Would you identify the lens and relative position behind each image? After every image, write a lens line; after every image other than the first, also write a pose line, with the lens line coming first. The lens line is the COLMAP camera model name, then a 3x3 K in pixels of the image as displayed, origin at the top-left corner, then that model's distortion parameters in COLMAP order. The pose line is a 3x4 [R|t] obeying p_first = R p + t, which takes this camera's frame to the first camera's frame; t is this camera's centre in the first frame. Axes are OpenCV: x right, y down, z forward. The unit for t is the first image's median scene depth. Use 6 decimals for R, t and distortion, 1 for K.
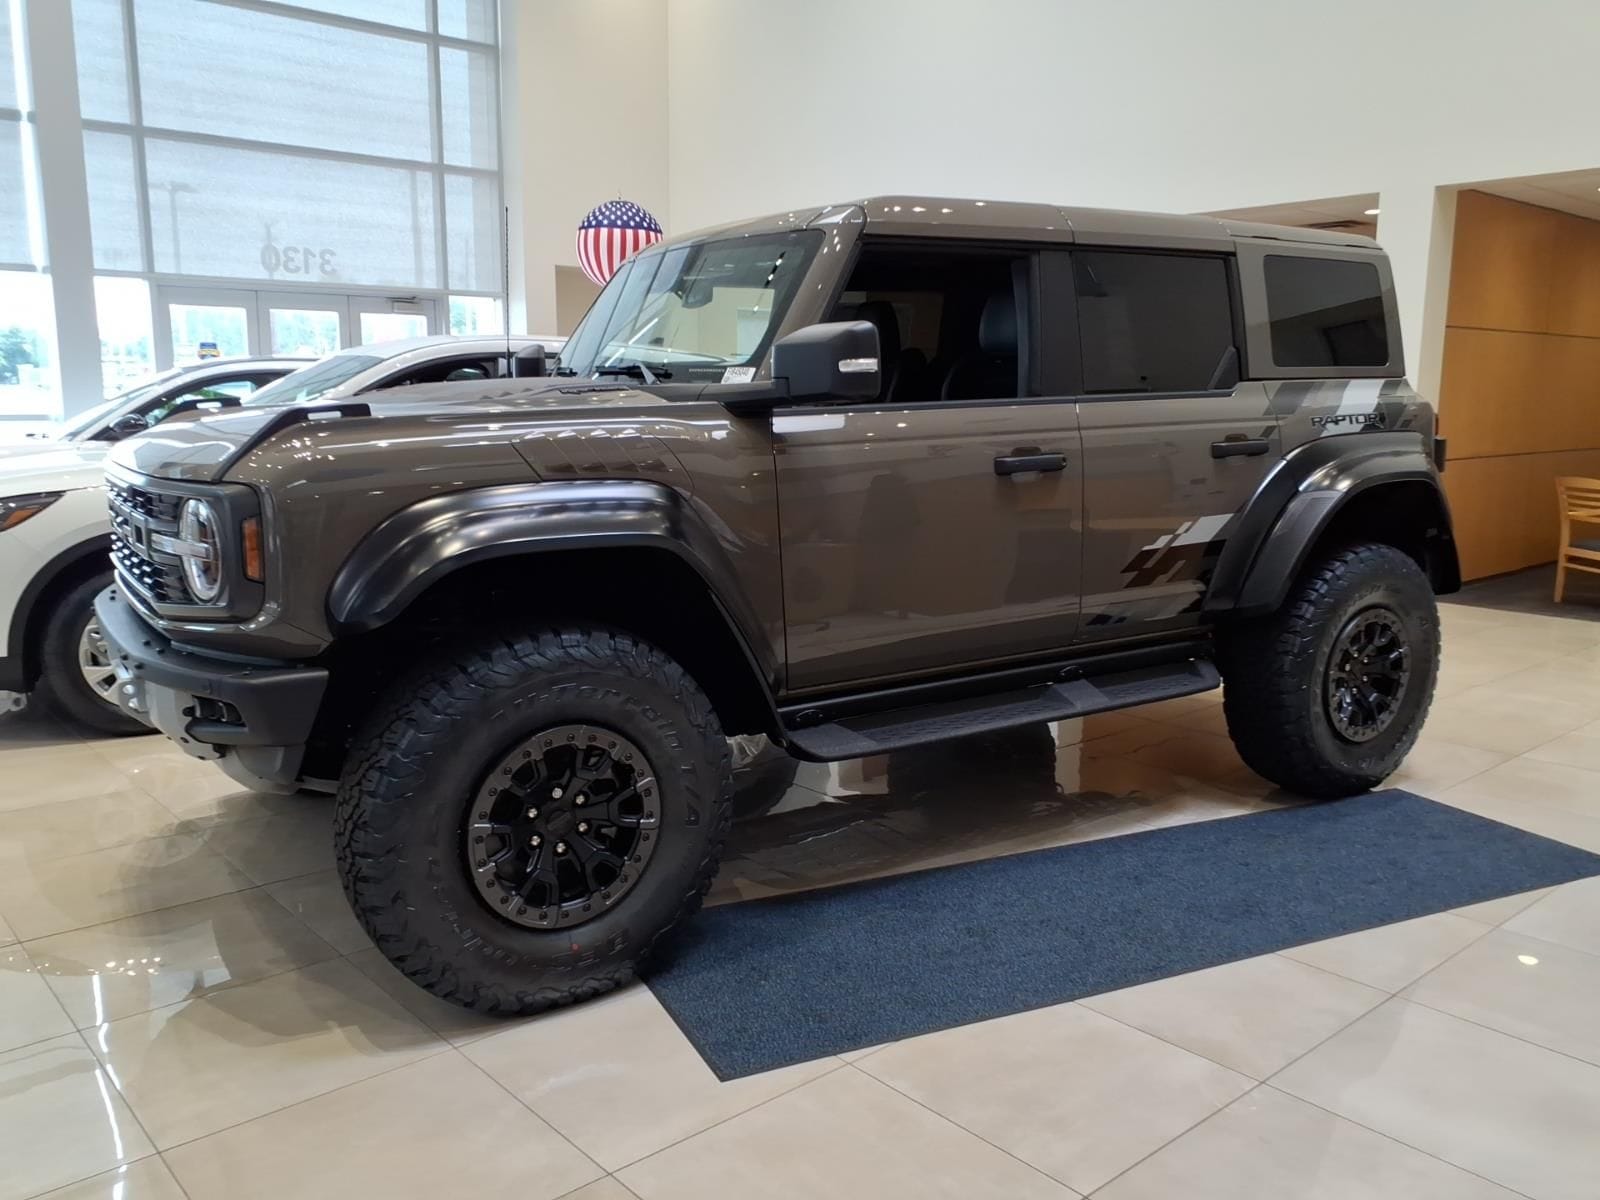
lens RADIAL K [[1300.7, 0, 794.4], [0, 1300.7, 617.0], [0, 0, 1]] dist [0.046217, -0.048251]
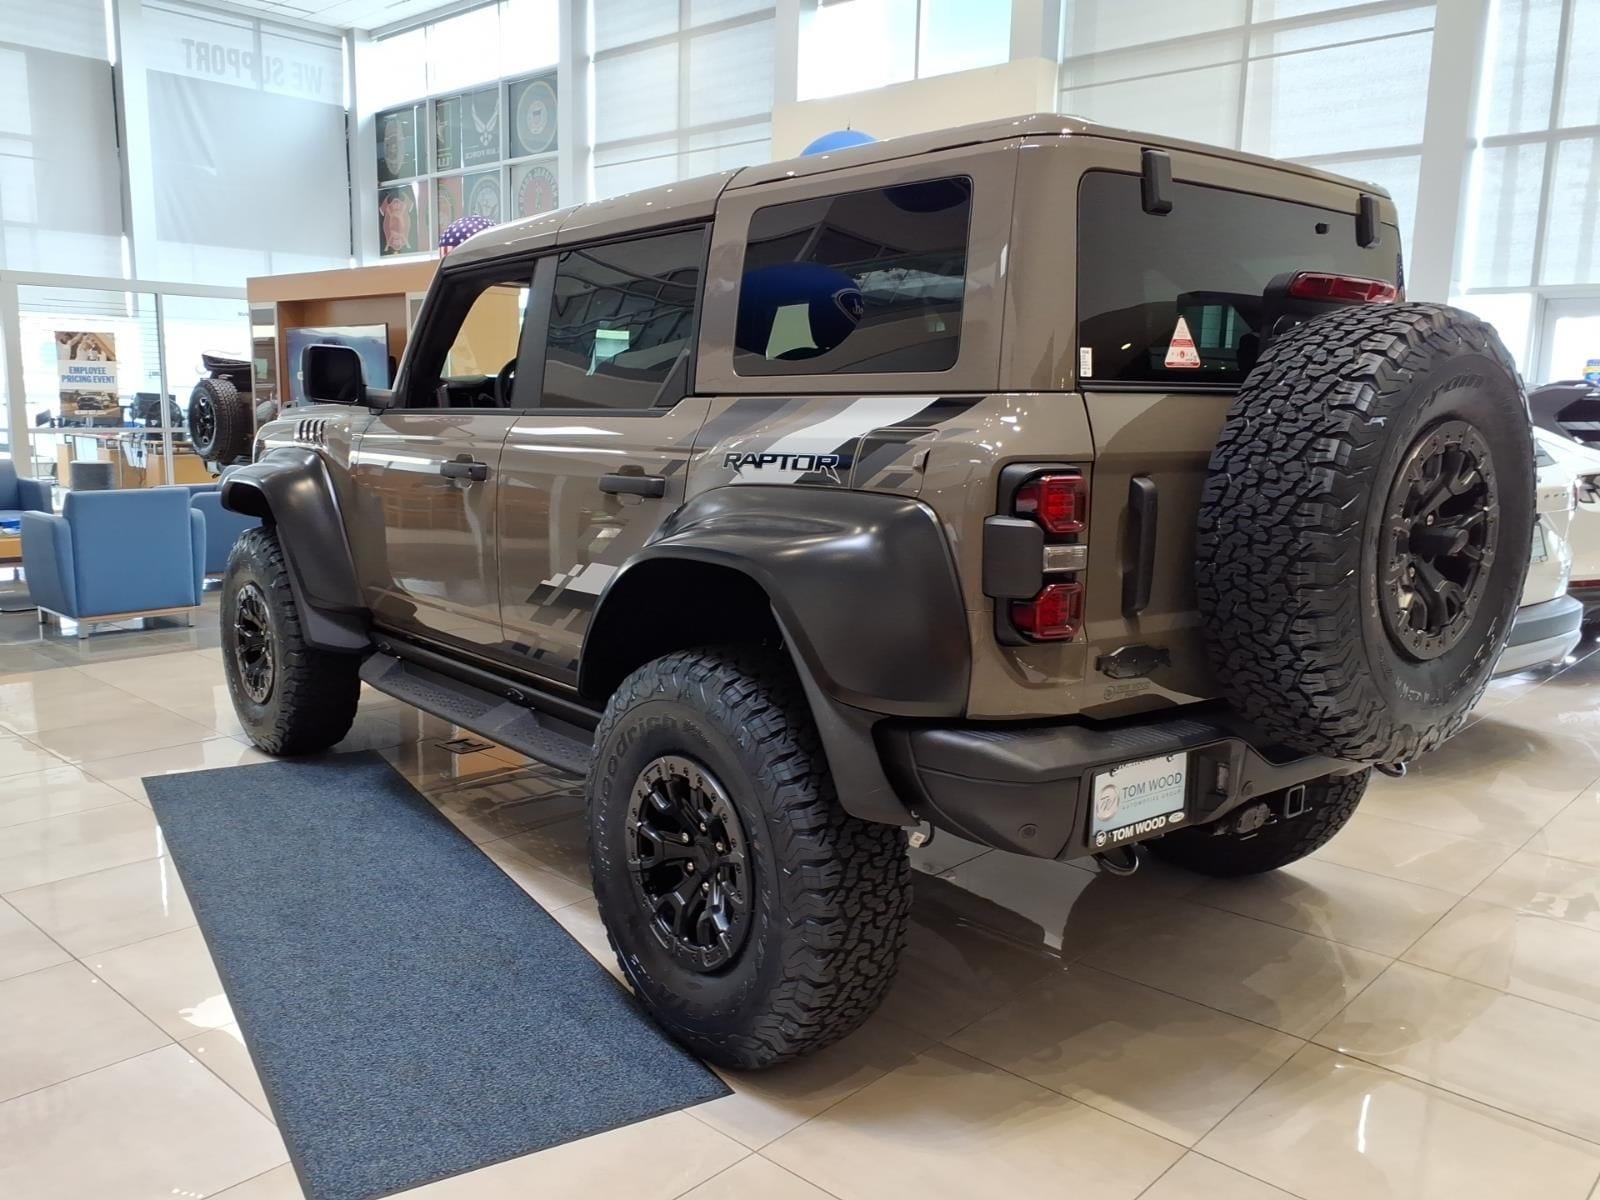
lens RADIAL K [[1300.7, 0, 778.0], [0, 1300.7, 615.5], [0, 0, 1]] dist [0.046217, -0.048251]
pose [[0.094355, 0.169866, -0.980940, 1.138763], [-0.187366, 0.970757, 0.150080, -0.190805], [0.977748, 0.169634, 0.123423, 1.041523]]
